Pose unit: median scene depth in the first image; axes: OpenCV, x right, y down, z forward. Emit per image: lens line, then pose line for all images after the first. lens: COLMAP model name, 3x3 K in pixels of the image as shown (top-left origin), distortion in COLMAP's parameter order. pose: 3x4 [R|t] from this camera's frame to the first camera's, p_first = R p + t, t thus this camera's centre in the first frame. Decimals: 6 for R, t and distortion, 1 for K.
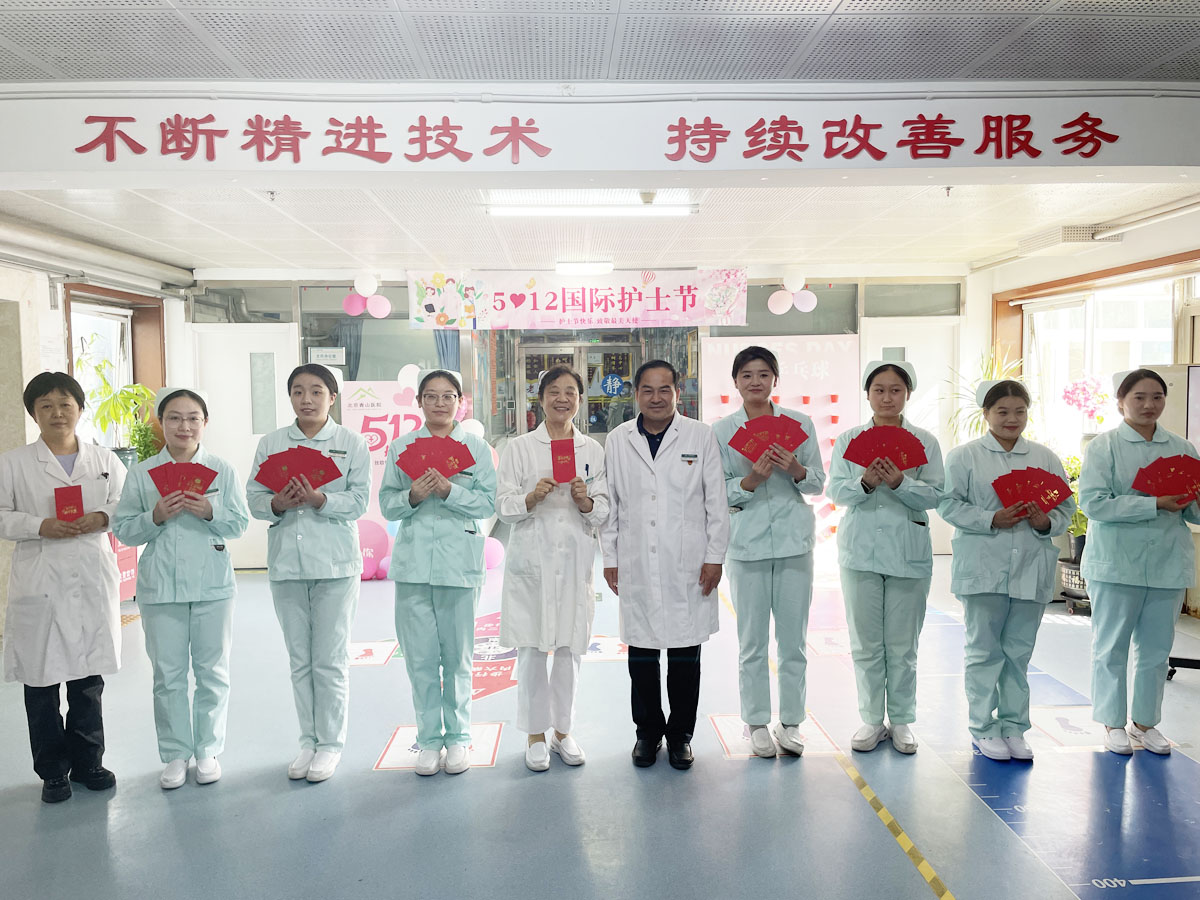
lens RADIAL K [[891.1, 0, 605.3], [0, 891.1, 427.1], [0, 0, 1]] dist [0.074782, -0.088075]
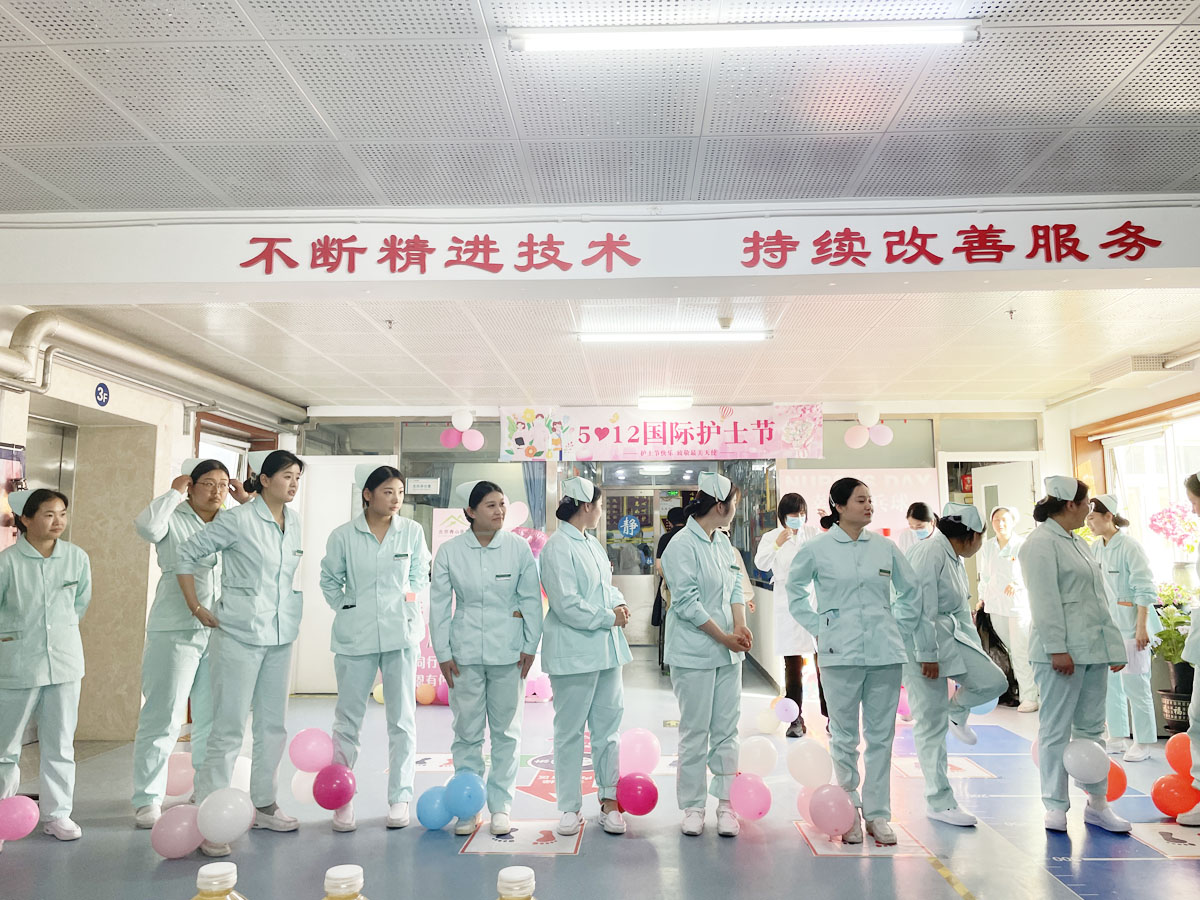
lens RADIAL K [[891.1, 0, 614.0], [0, 891.1, 433.7], [0, 0, 1]] dist [0.074782, -0.088075]
pose [[0.997033, 0.000195, -0.076973, -0.005990], [-0.013963, 0.983863, -0.178376, 0.105231], [0.075696, 0.178921, 0.980947, -0.074470]]
